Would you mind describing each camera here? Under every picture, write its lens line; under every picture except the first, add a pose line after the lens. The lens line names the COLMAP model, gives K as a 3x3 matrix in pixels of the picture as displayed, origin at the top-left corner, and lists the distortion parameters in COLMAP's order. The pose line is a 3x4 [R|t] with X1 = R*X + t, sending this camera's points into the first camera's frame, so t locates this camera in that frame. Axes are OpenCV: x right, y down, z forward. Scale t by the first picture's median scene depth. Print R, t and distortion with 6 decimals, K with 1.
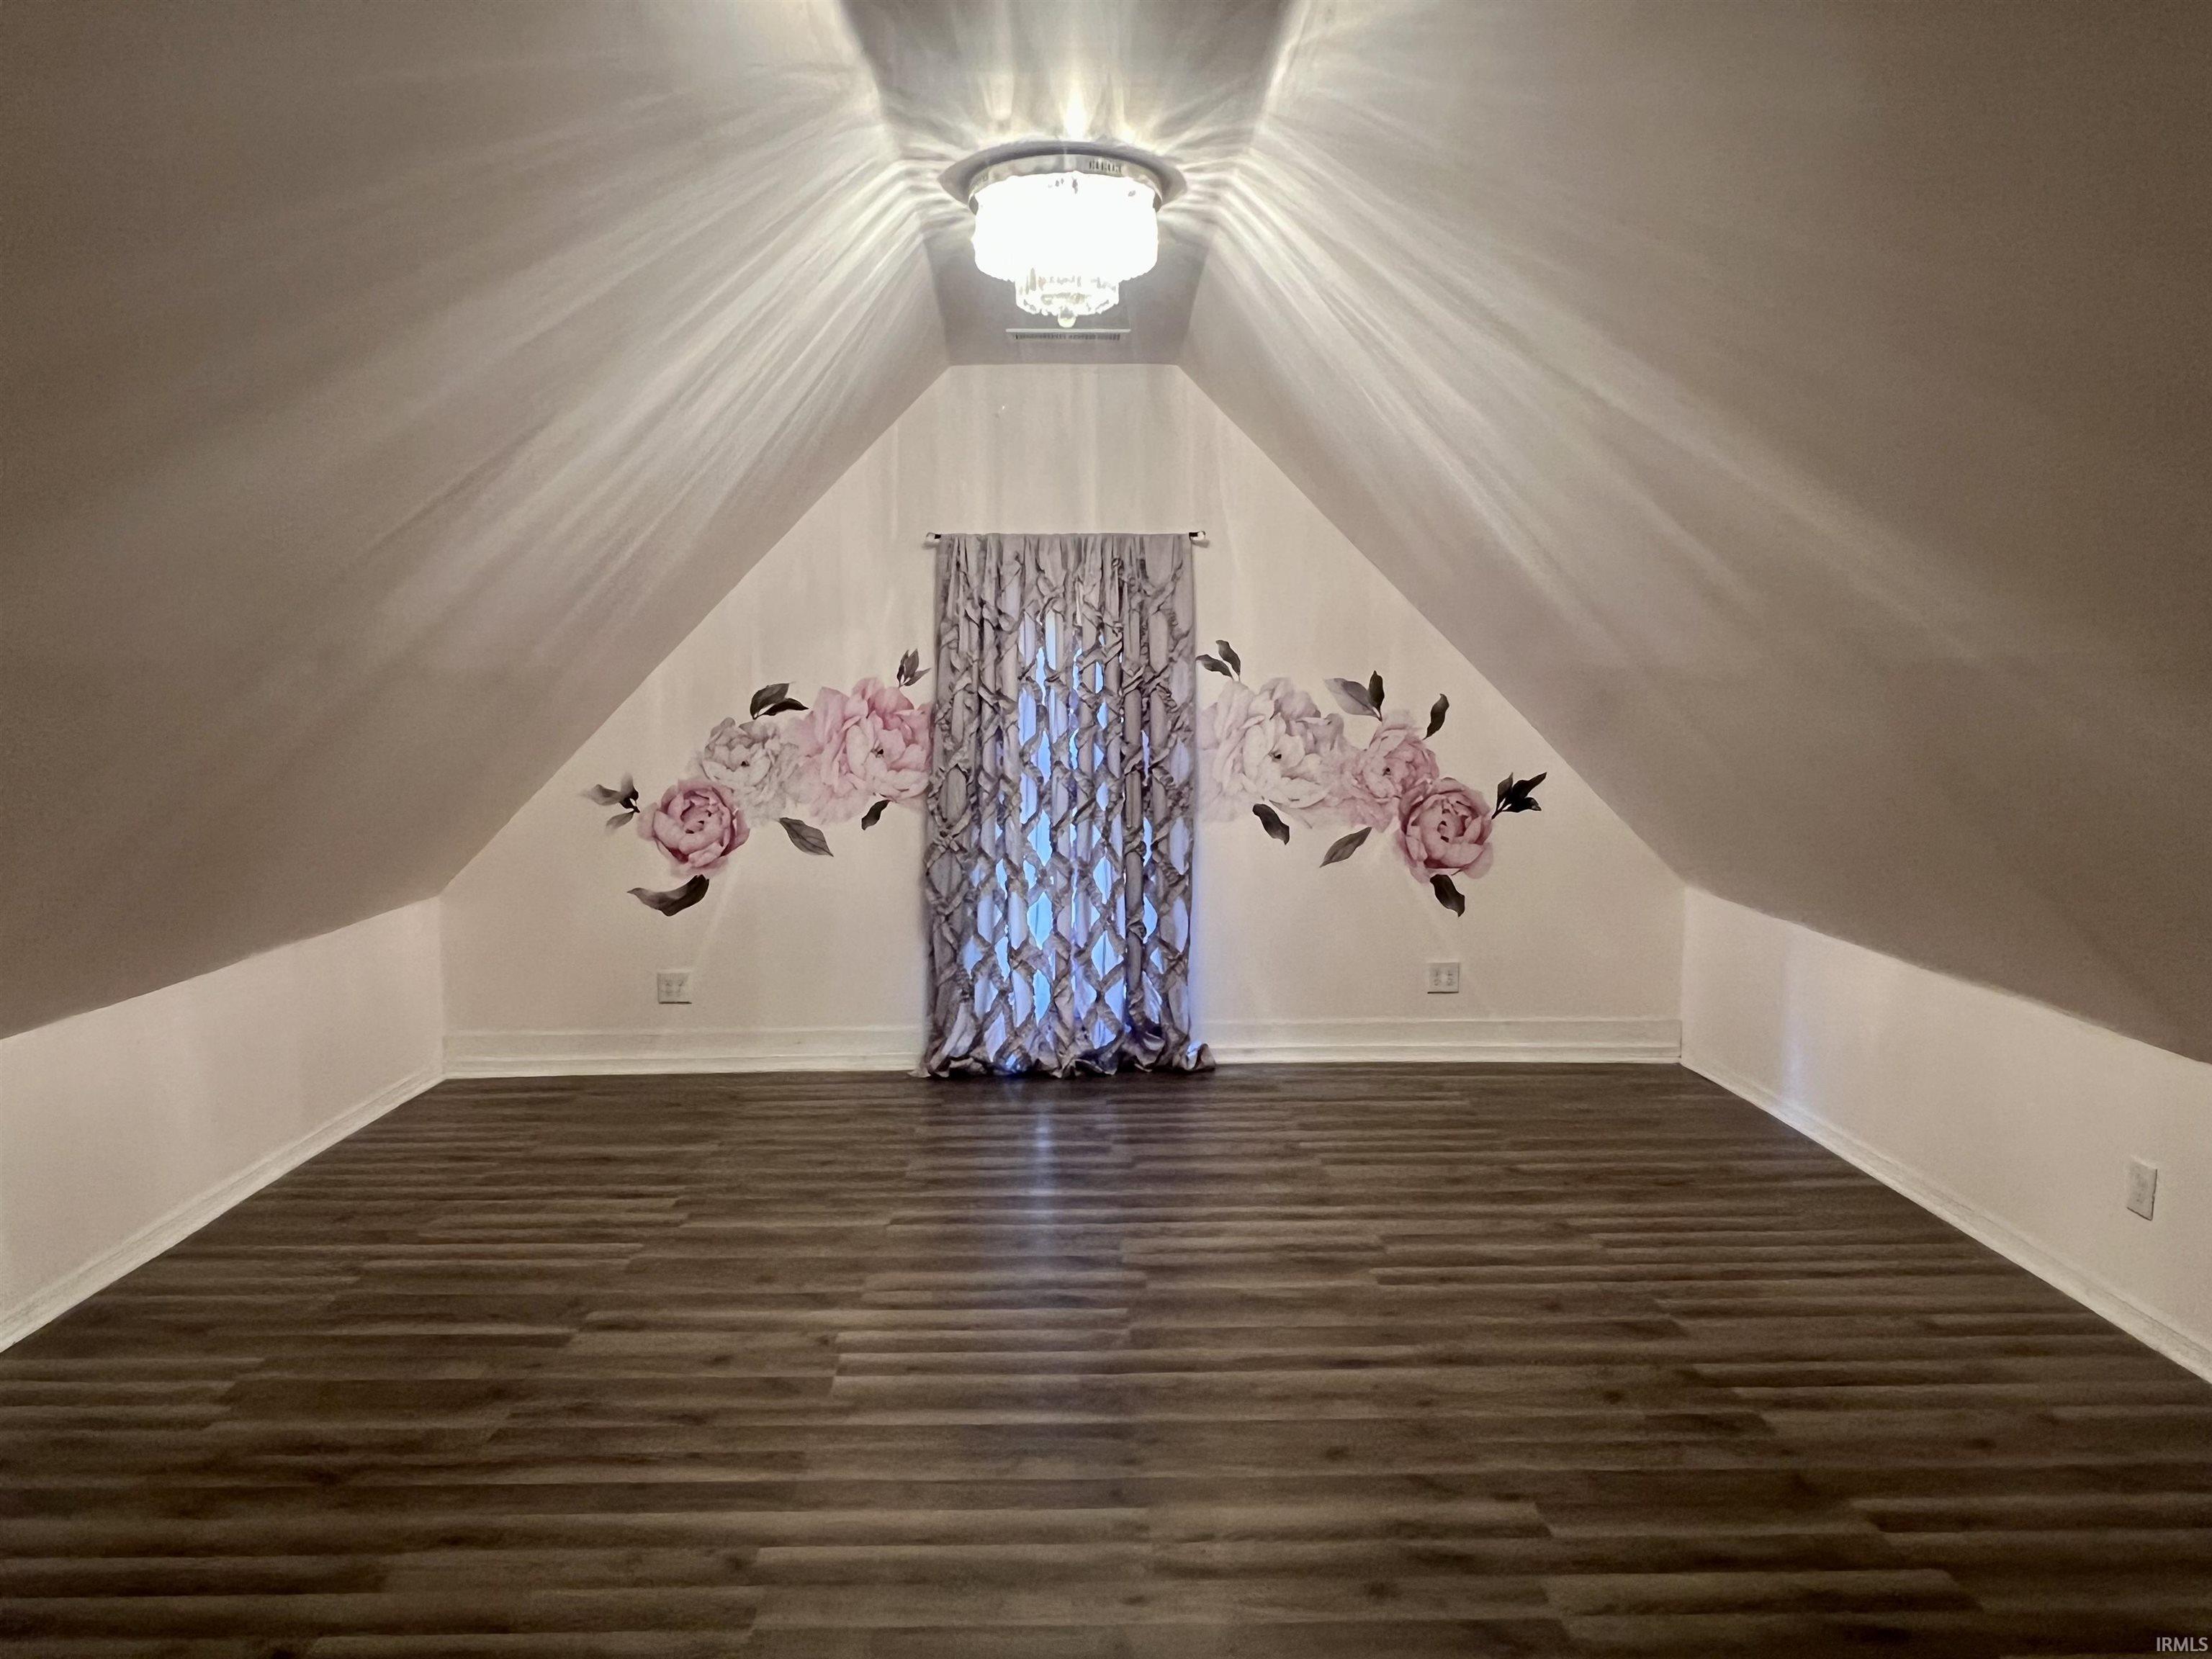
lens RADIAL K [[1424.2, 0, 1100.1], [0, 1424.2, 839.2], [0, 0, 1]] dist [-0.006672, -0.002098]
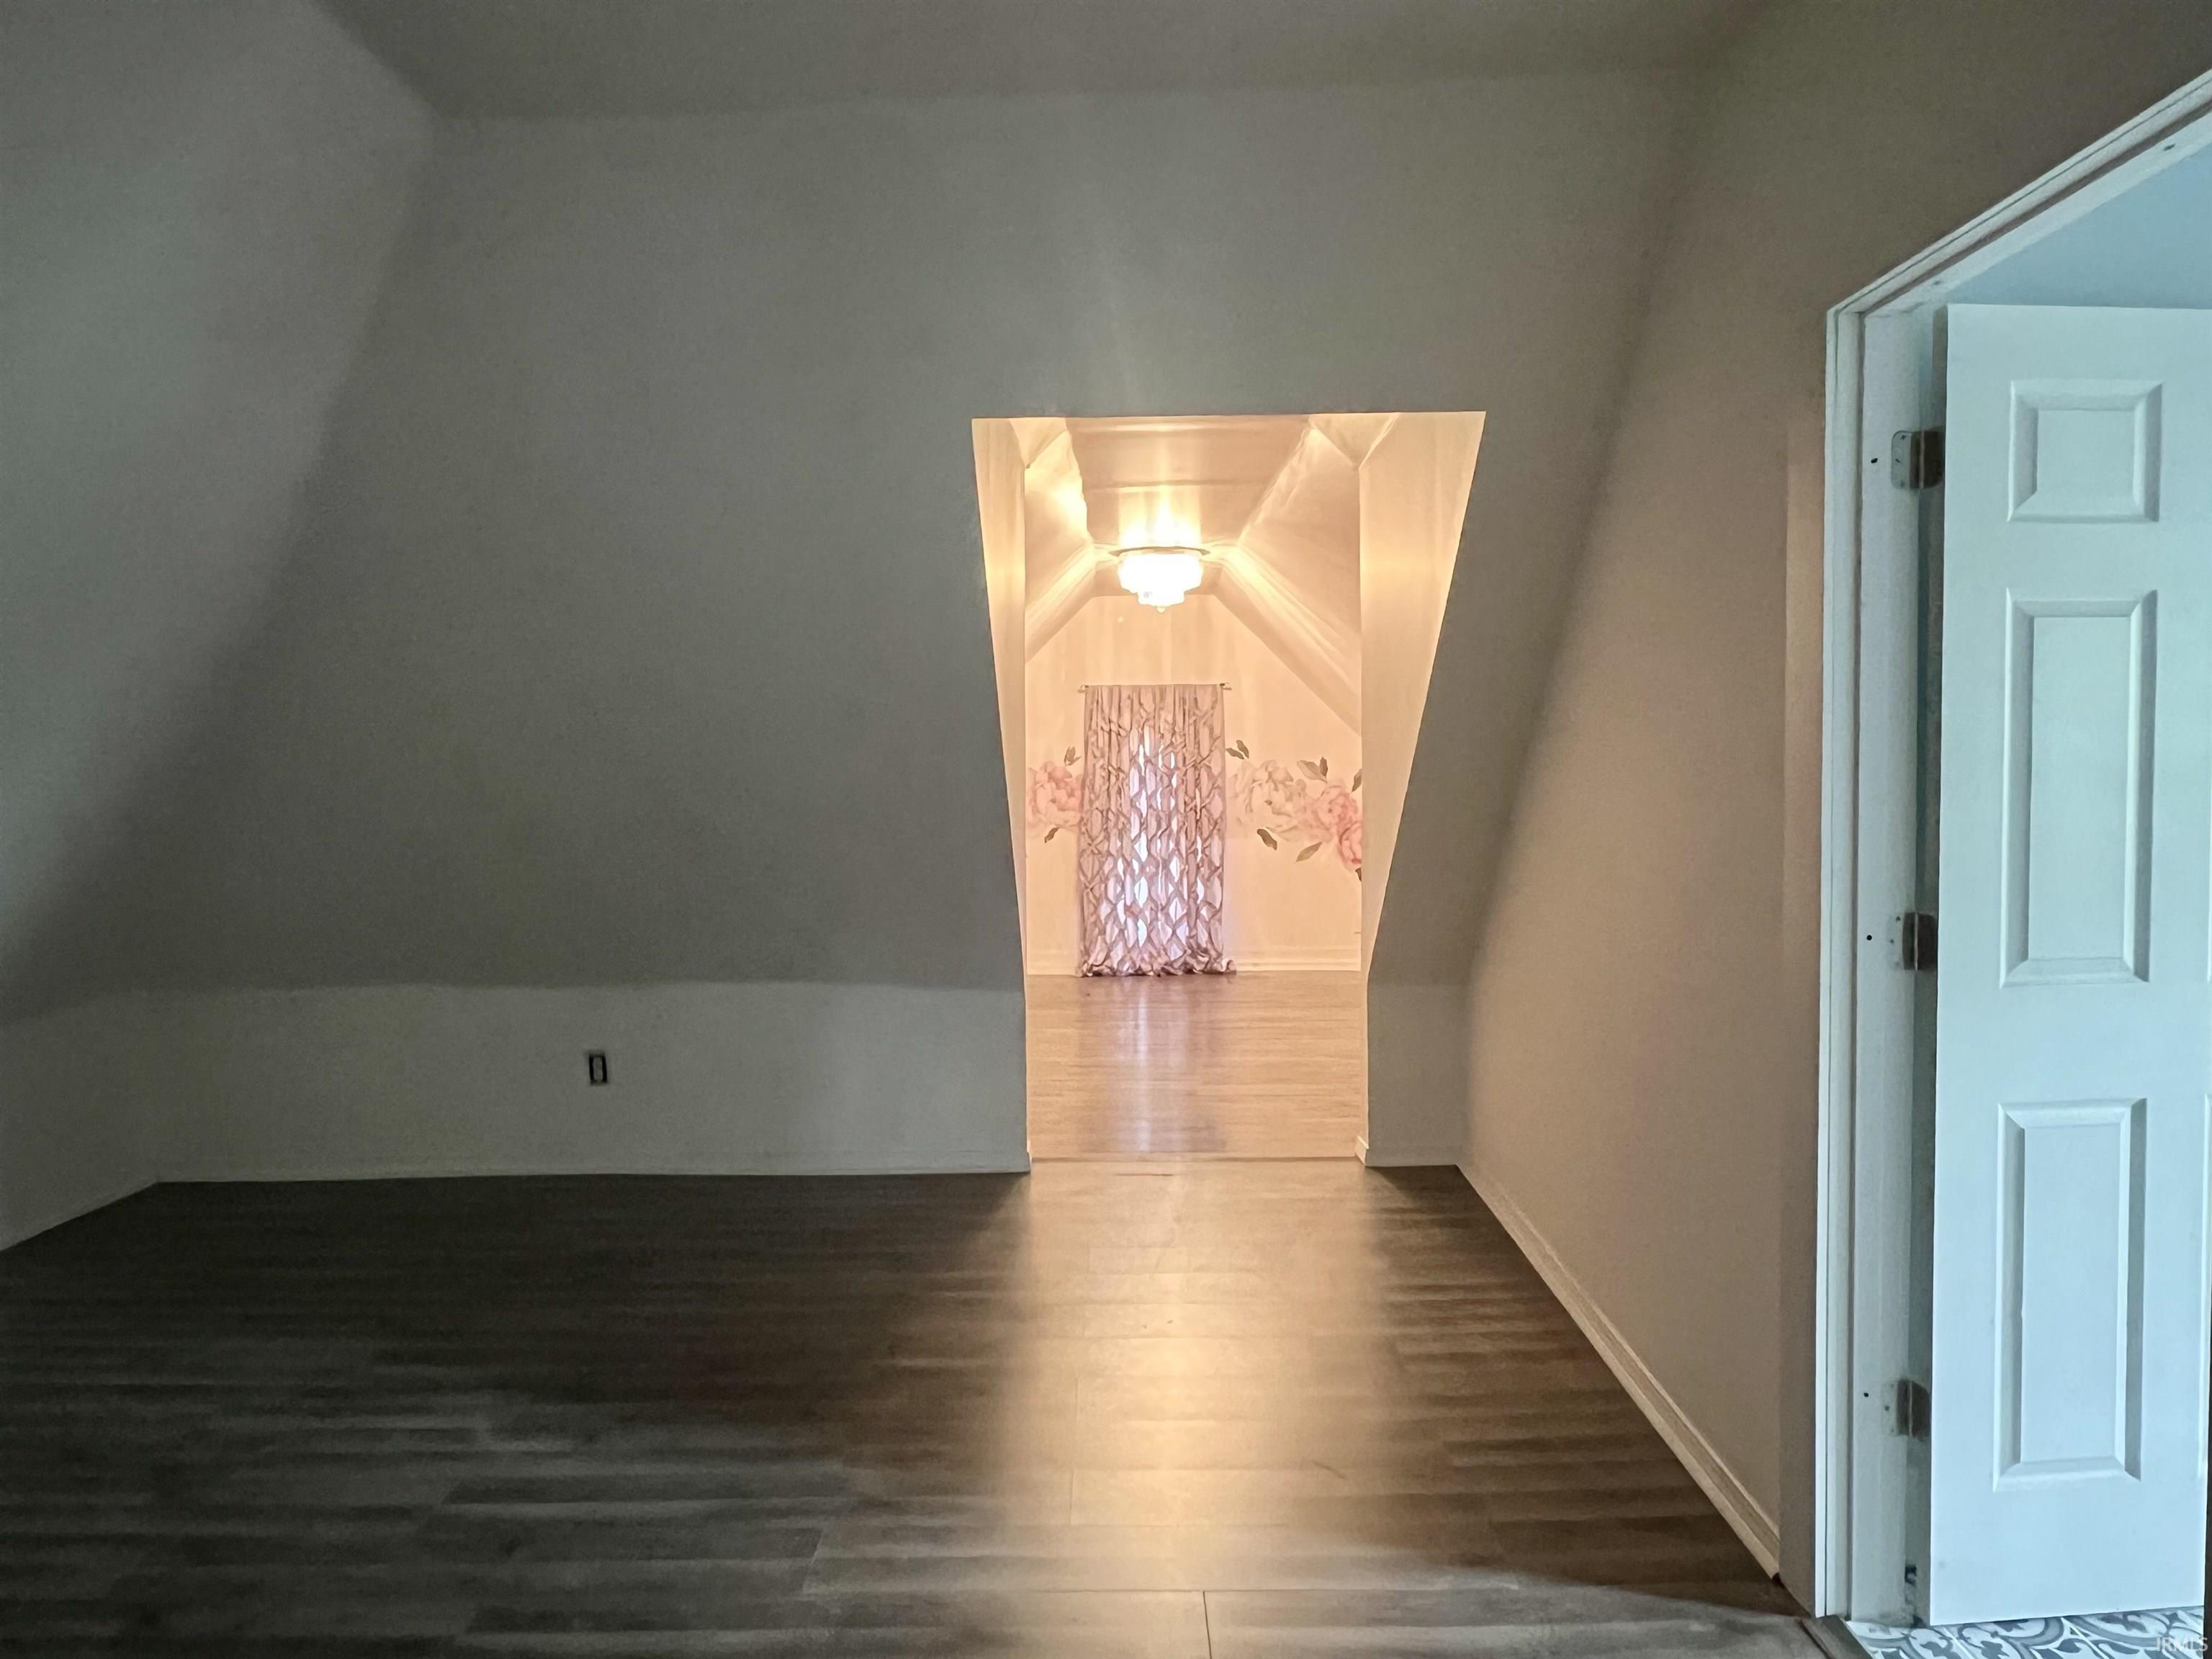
lens RADIAL K [[1424.2, 0, 1107.2], [0, 1424.2, 821.8], [0, 0, 1]] dist [-0.006672, -0.002098]
pose [[0.999338, -0.003690, -0.036194, -0.019075], [0.001392, 0.997993, -0.063314, 0.084078], [0.036355, 0.063222, 0.997337, -0.854479]]
